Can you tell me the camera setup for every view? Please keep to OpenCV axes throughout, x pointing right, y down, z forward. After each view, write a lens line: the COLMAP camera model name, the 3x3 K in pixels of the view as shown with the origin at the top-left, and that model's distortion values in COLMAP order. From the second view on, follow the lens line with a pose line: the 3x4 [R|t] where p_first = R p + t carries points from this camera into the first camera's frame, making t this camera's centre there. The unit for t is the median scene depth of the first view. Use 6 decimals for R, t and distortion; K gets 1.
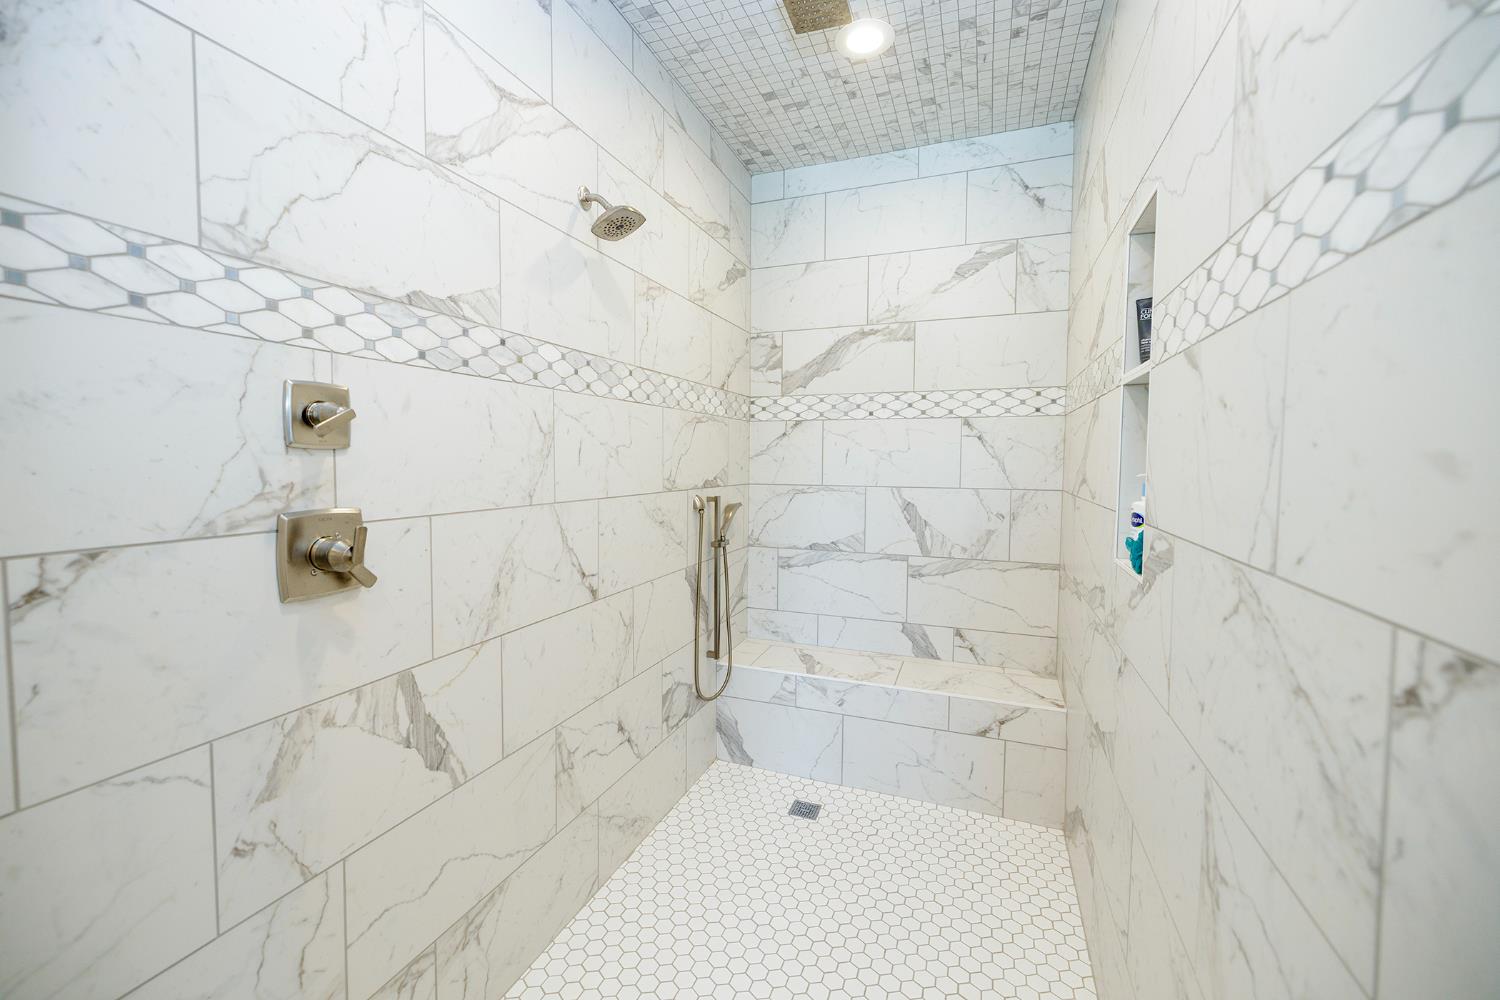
lens RADIAL K [[630.0, 0, 742.5], [0, 630.0, 489.1], [0, 0, 1]] dist [0.002948, 0.000214]
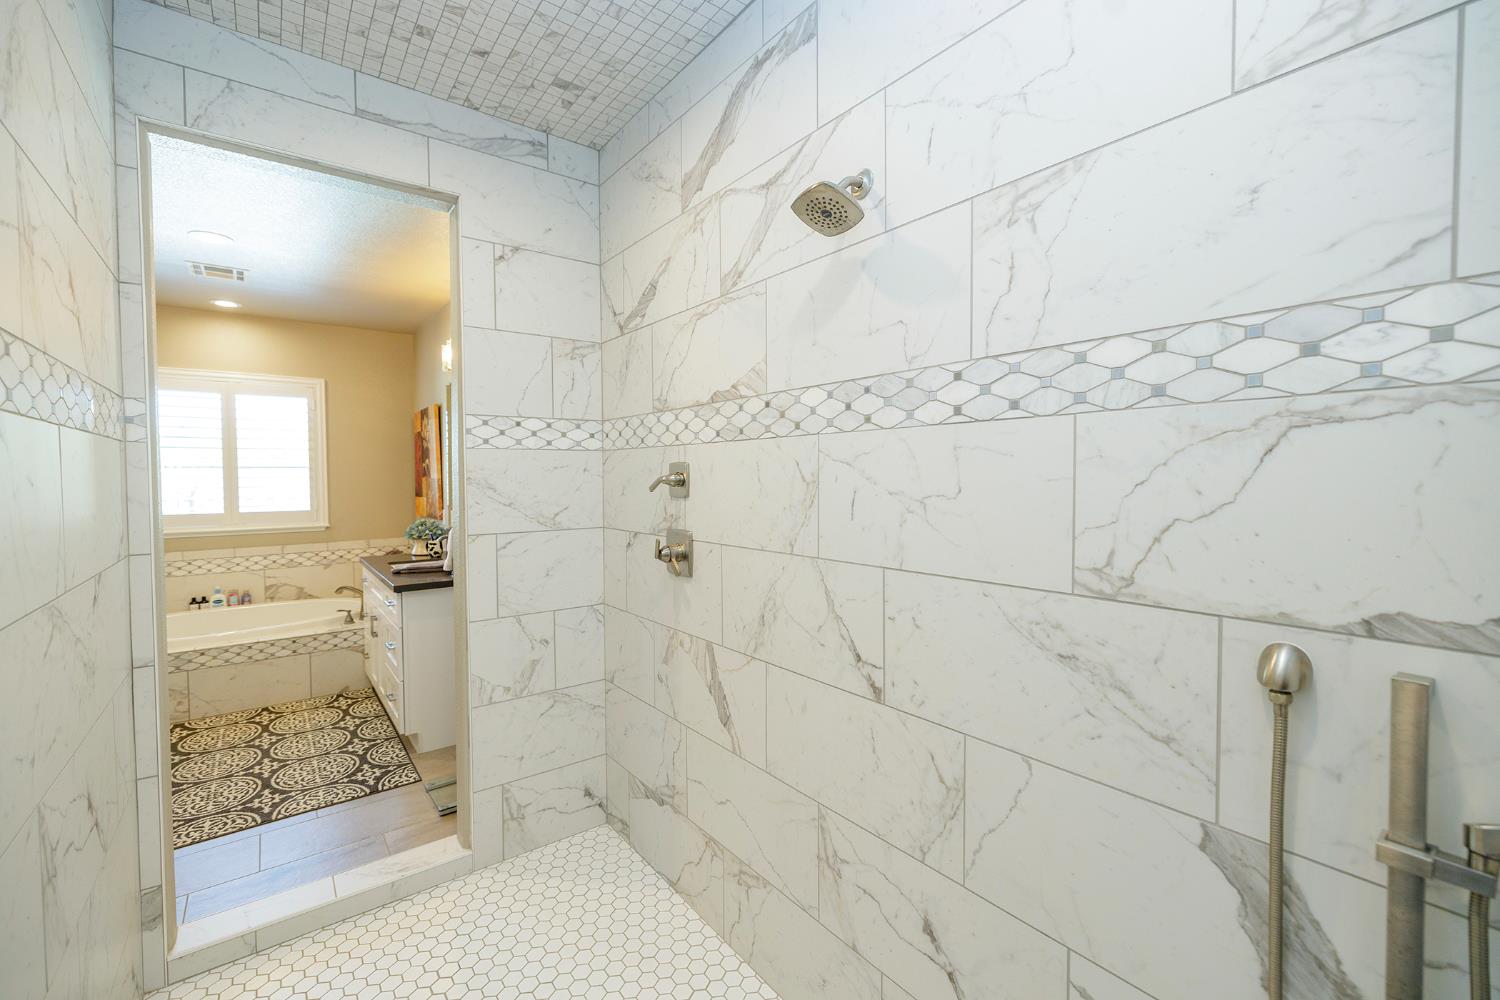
lens RADIAL K [[630.0, 0, 745.7], [0, 630.0, 501.3], [0, 0, 1]] dist [0.002948, 0.000214]
pose [[-0.521245, 0.023984, -0.853070, 0.516446], [-0.045547, 0.997398, 0.055872, -0.102678], [0.852191, 0.067978, -0.518797, 1.328165]]
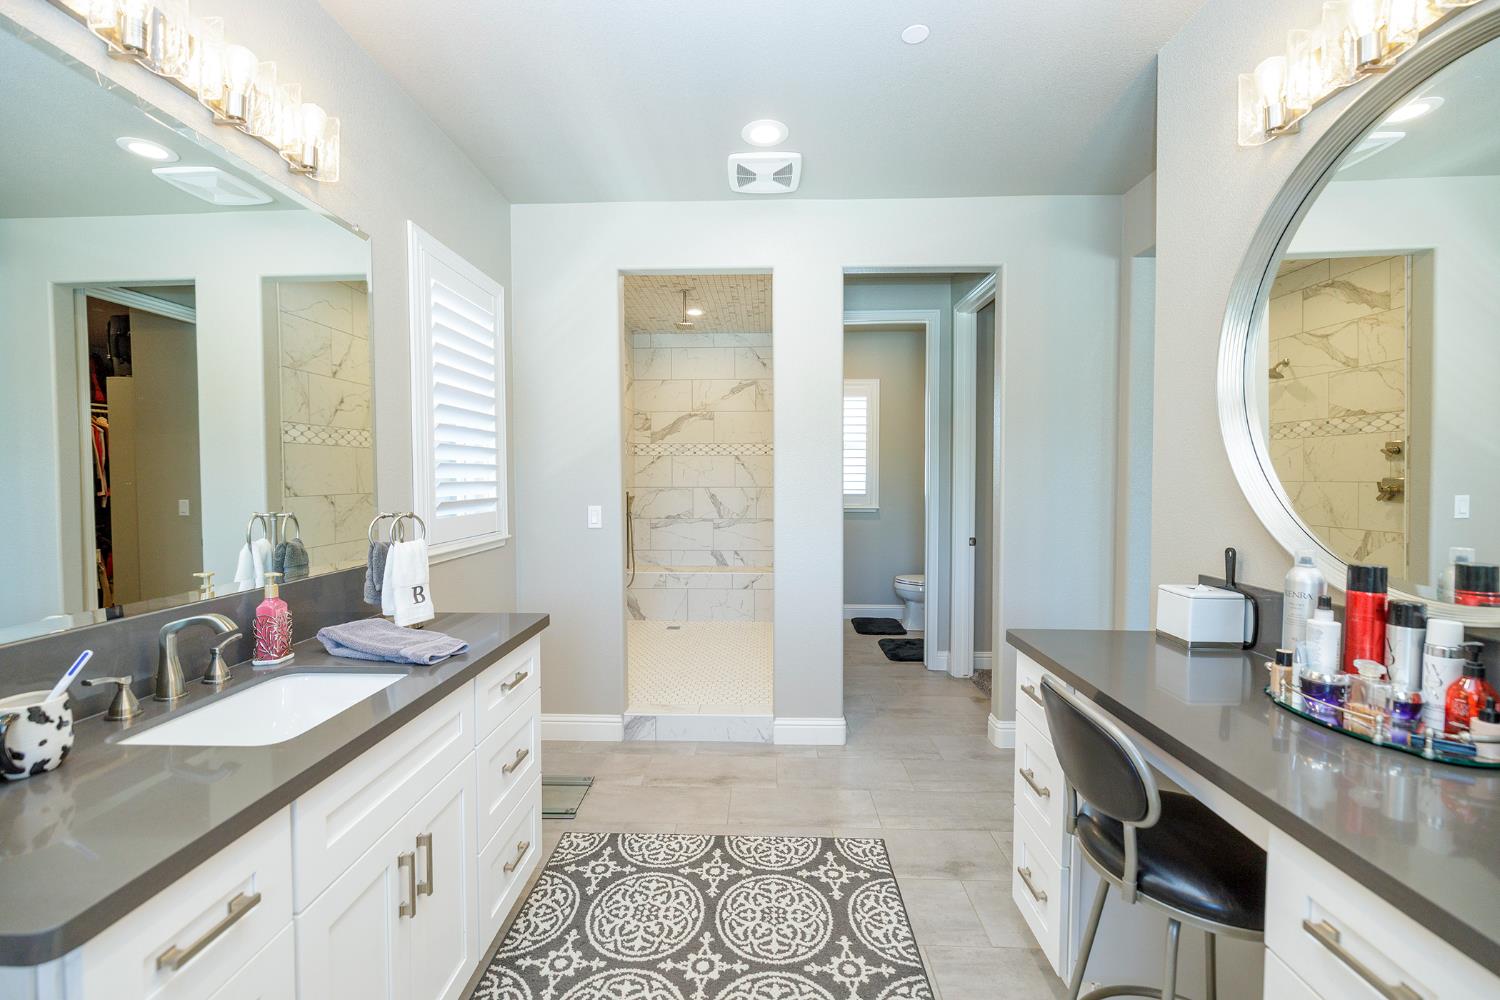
lens RADIAL K [[630.0, 0, 748.8], [0, 630.0, 495.7], [0, 0, 1]] dist [0.002948, 0.000214]
pose [[0.941163, -0.017233, 0.337513, -0.638313], [0.023850, 0.999596, -0.015468, 0.114907], [-0.337110, 0.022607, 0.941194, -1.963233]]
